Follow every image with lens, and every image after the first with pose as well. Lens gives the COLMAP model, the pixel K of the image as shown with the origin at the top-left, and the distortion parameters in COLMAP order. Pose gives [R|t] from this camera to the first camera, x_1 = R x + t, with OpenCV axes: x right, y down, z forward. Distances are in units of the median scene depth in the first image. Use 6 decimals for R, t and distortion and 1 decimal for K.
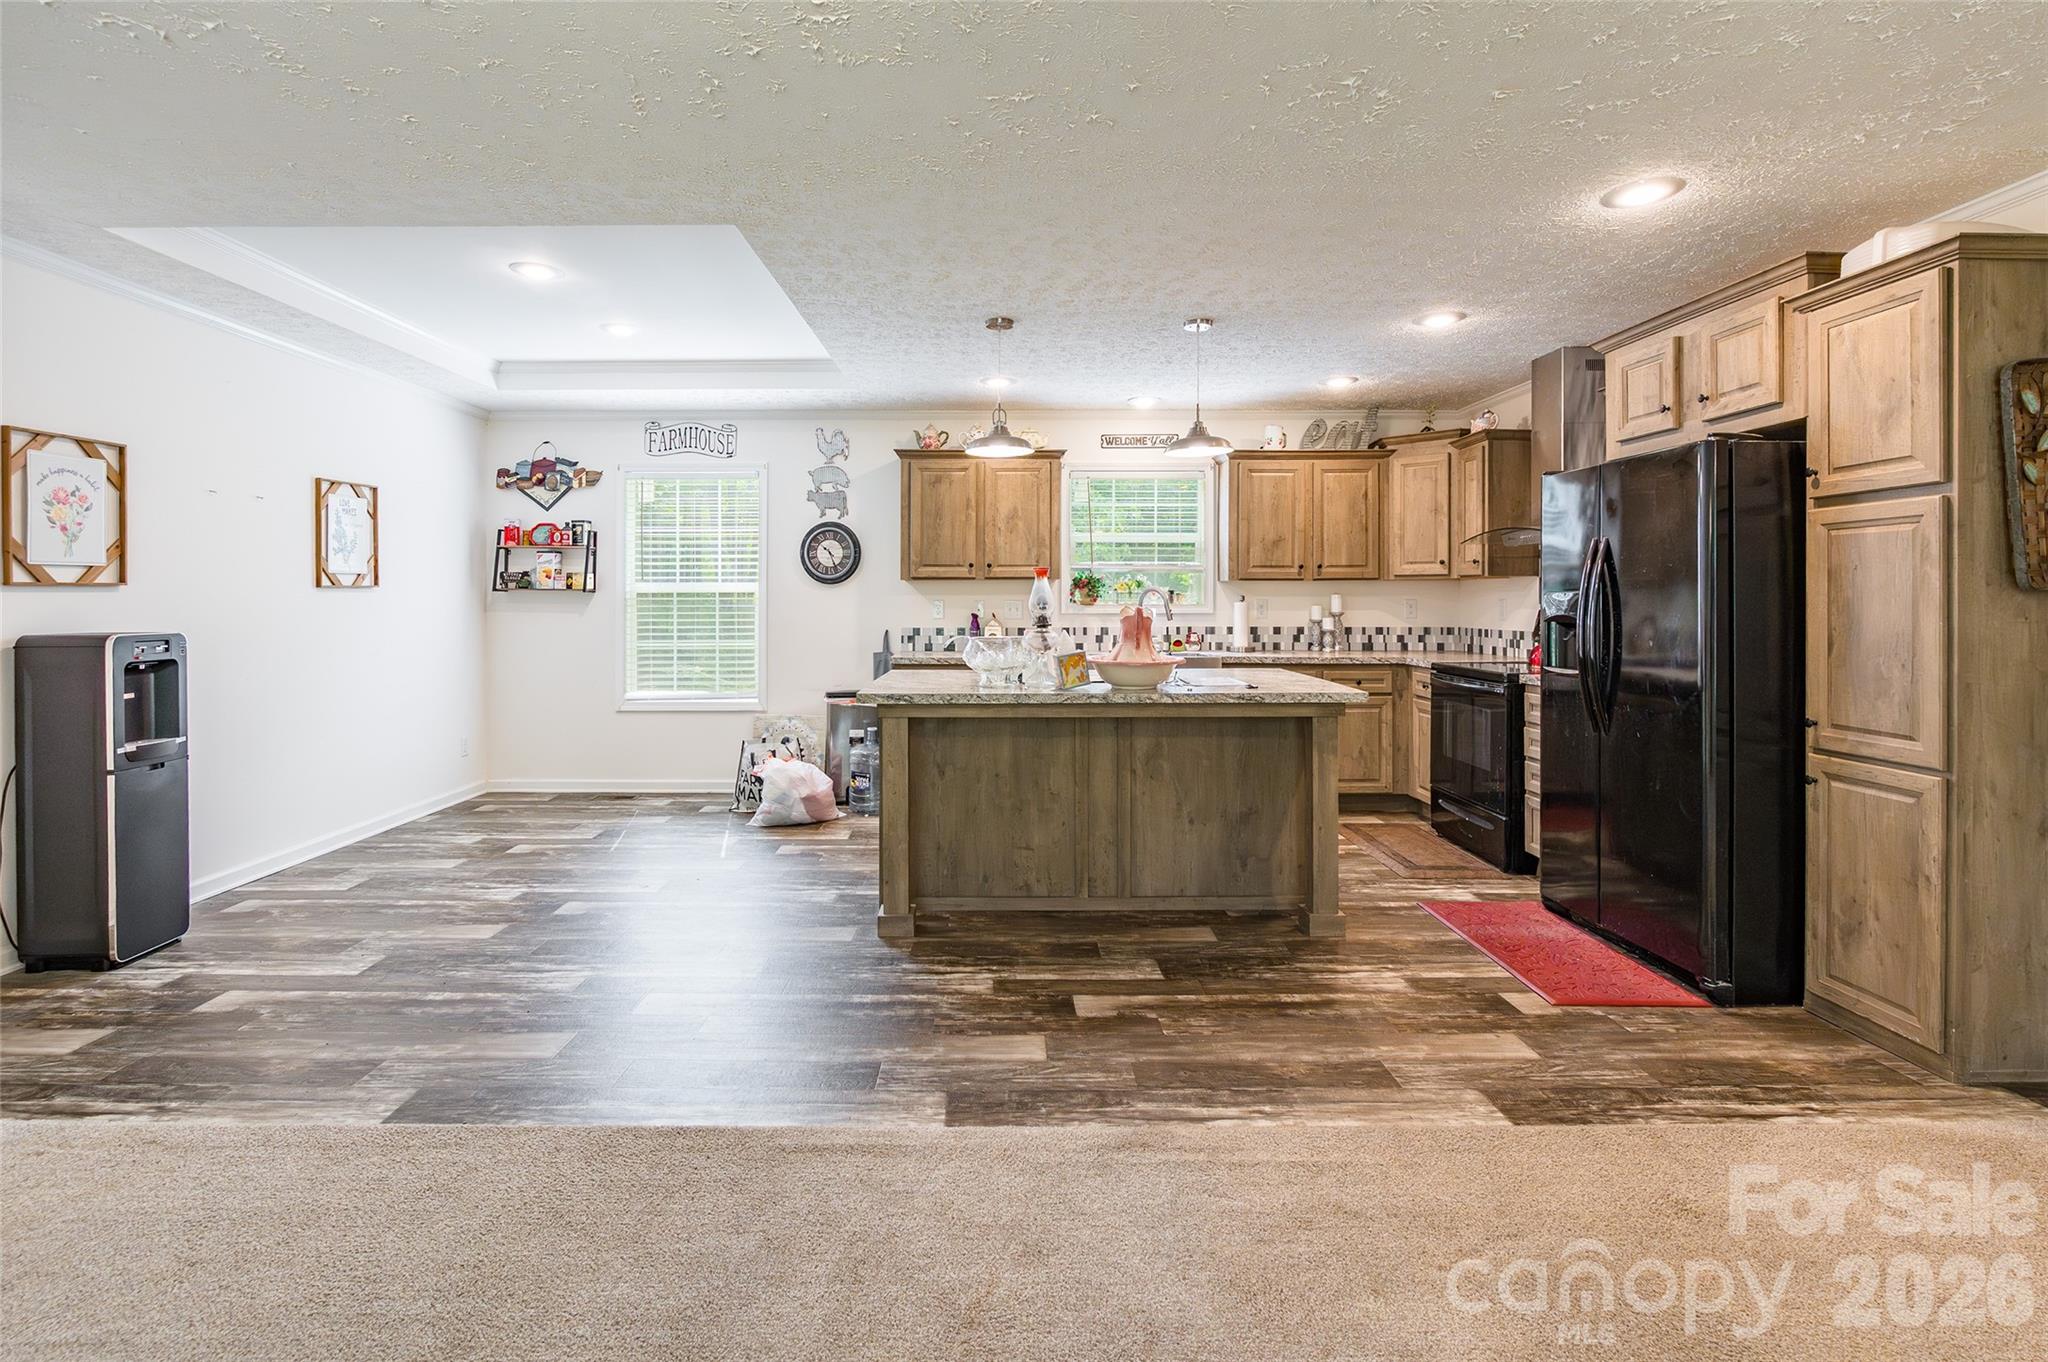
lens RADIAL K [[983.4, 0, 1030.5], [0, 983.4, 602.1], [0, 0, 1]] dist [-0.002715, -0.000318]
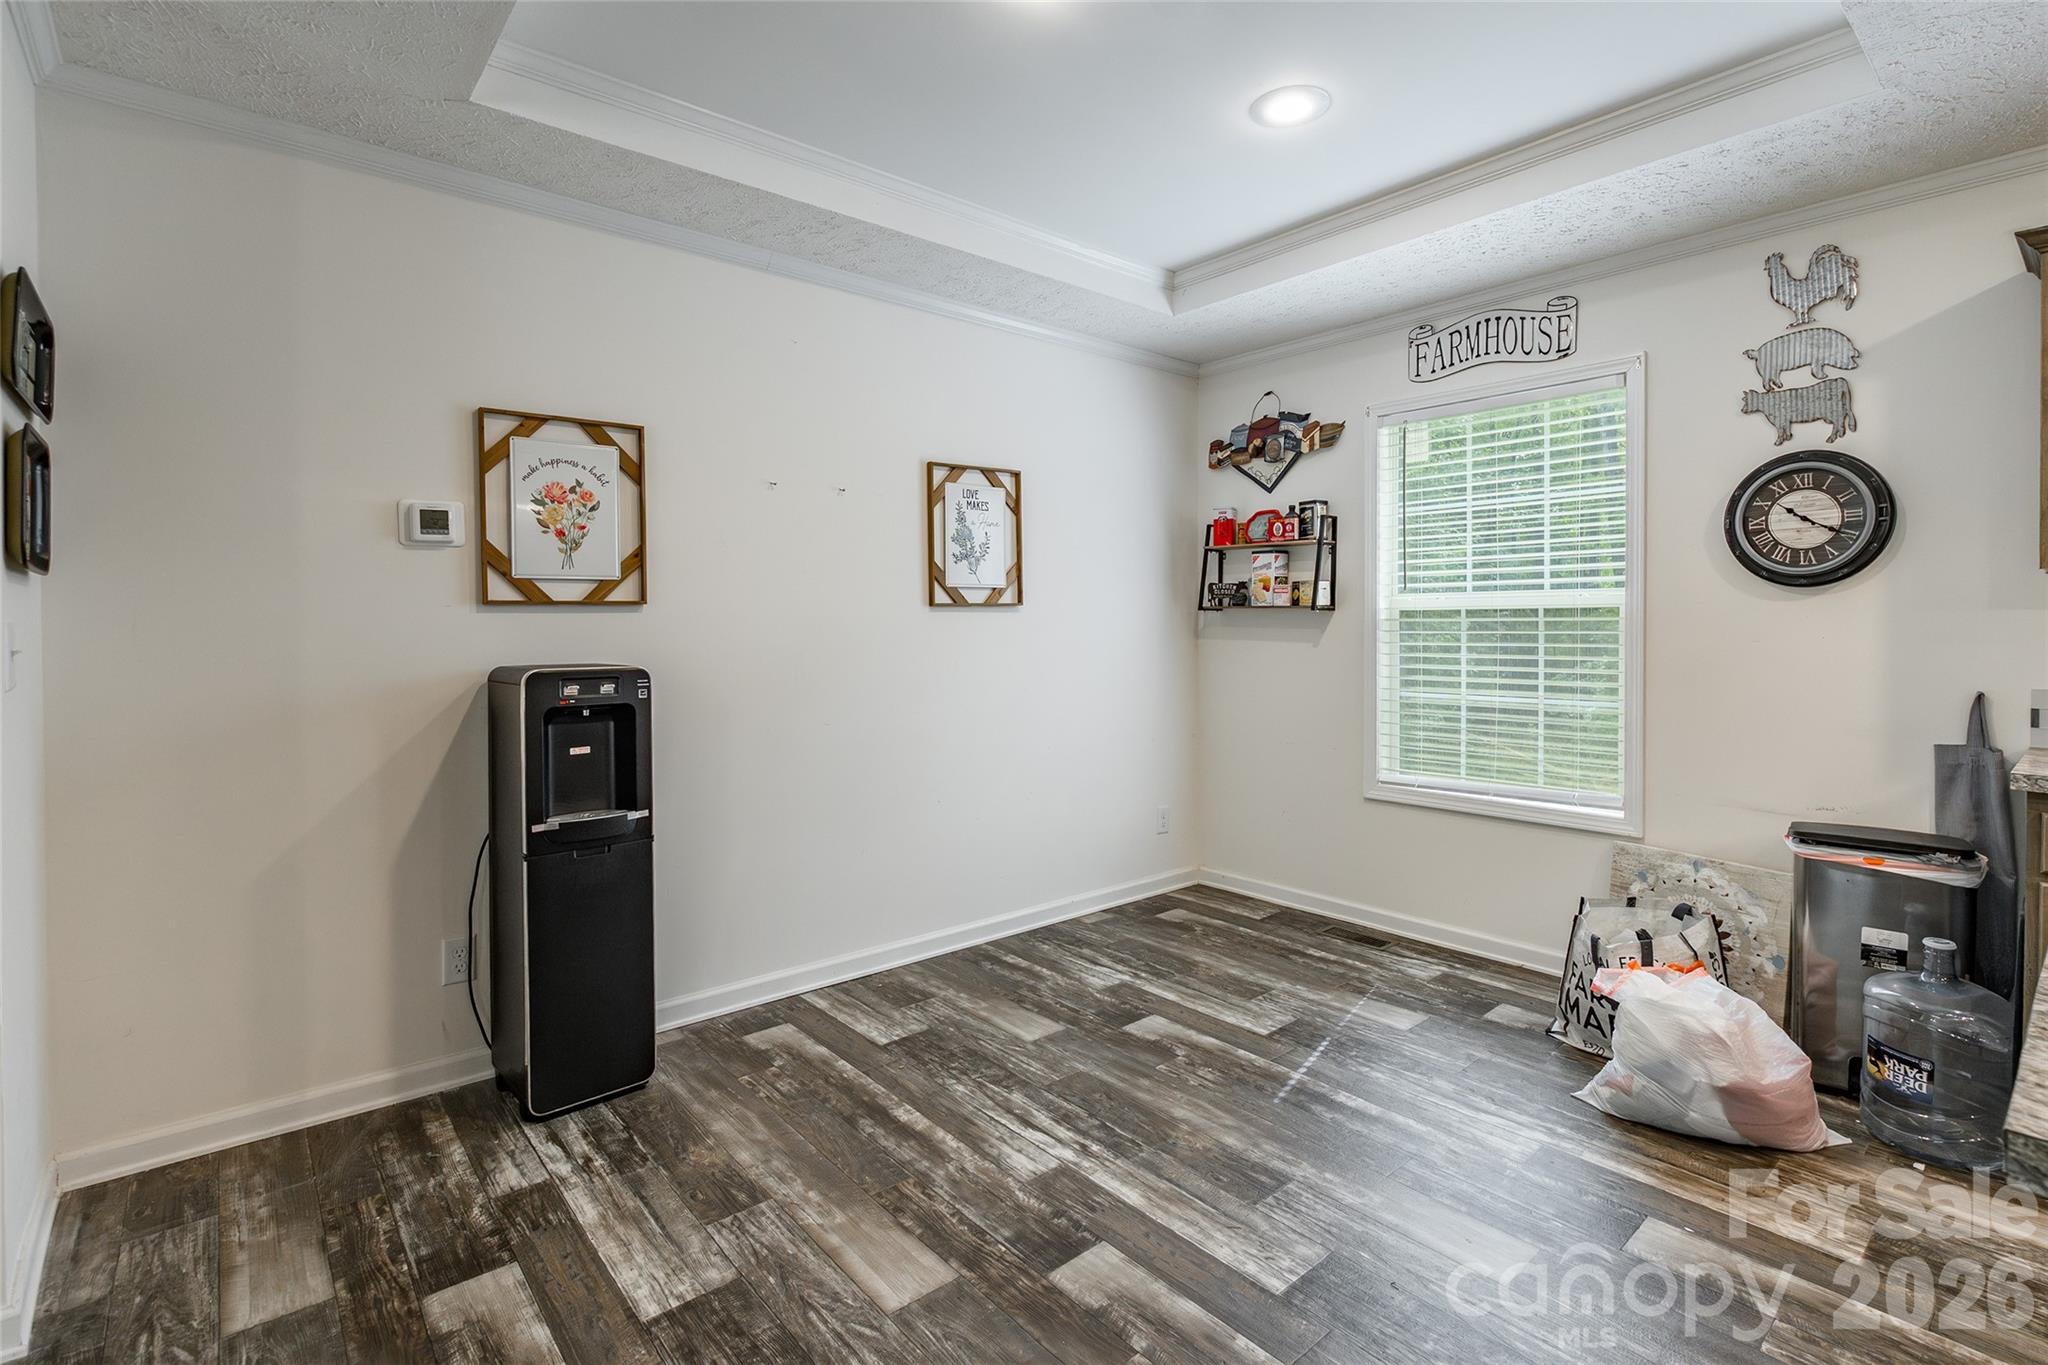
lens RADIAL K [[953.2, 0, 967.5], [0, 953.2, 626.6], [0, 0, 1]] dist [-0.002748, -0.000856]
pose [[0.602858, 0.002641, -0.797844, -0.088099], [-0.001039, 0.999996, 0.002525, -0.000588], [0.797848, -0.000693, 0.602858, 0.435049]]
